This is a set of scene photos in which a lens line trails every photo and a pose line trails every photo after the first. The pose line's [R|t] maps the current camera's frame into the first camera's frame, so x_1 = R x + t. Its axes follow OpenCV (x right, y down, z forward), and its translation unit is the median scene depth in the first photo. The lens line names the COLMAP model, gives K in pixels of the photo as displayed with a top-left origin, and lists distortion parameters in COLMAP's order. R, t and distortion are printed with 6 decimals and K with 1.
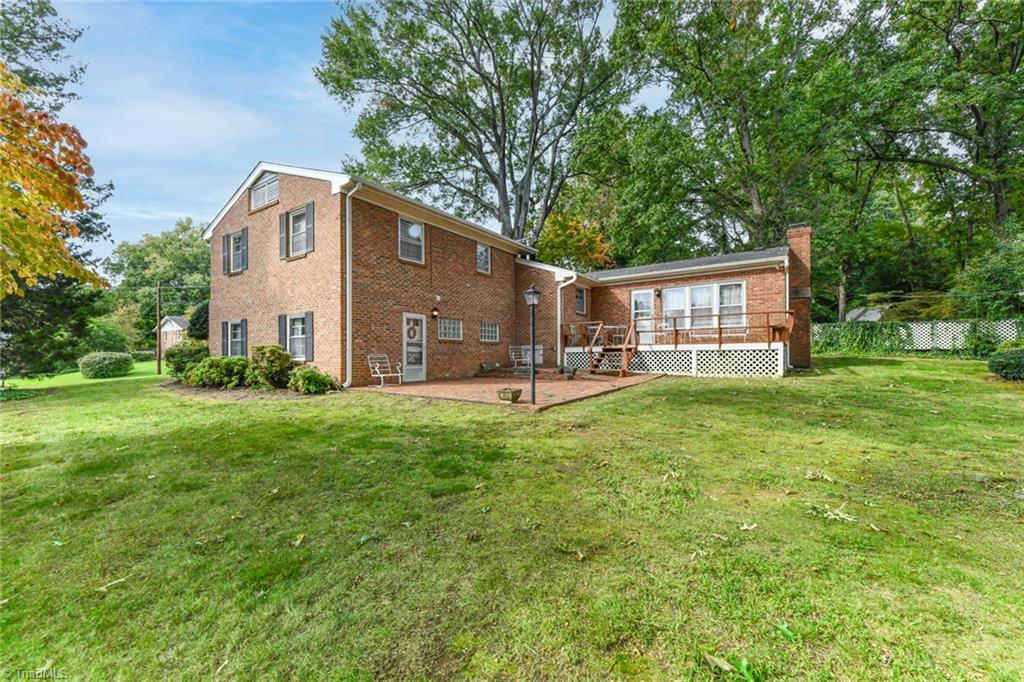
lens RADIAL K [[411.3, 0, 508.3], [0, 411.3, 350.1], [0, 0, 1]] dist [0.004493, -0.000277]
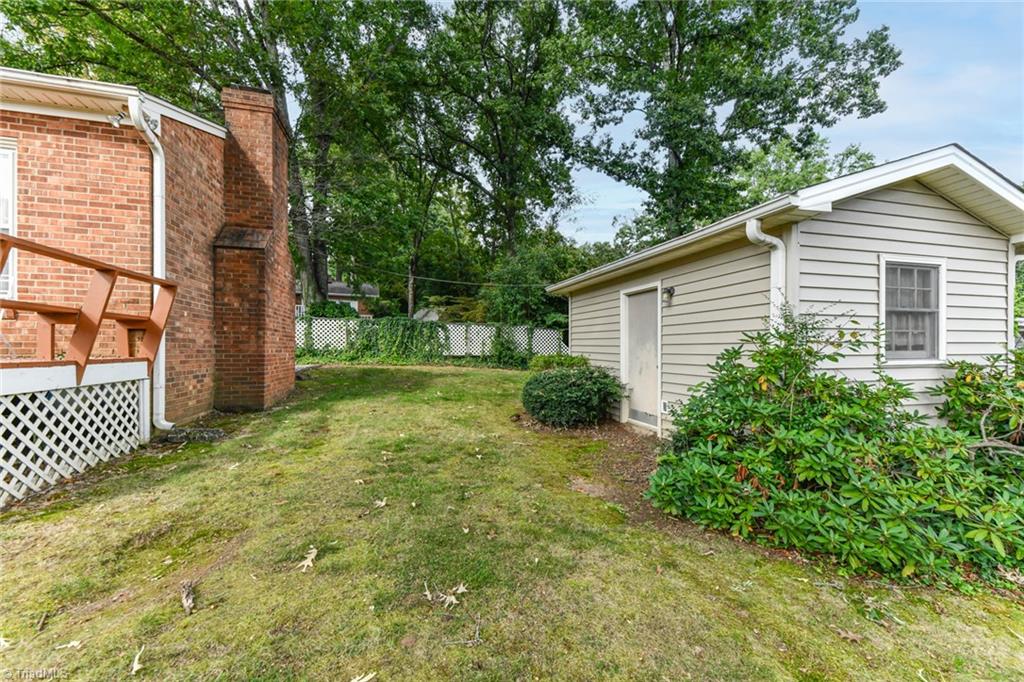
lens RADIAL K [[411.3, 0, 510.4], [0, 411.3, 345.2], [0, 0, 1]] dist [0.004493, -0.000277]
pose [[0.629179, 0.013138, 0.777149, 0.385218], [-0.017017, 0.999850, -0.003125, -0.020729], [-0.777074, -0.011259, 0.629308, 0.359103]]
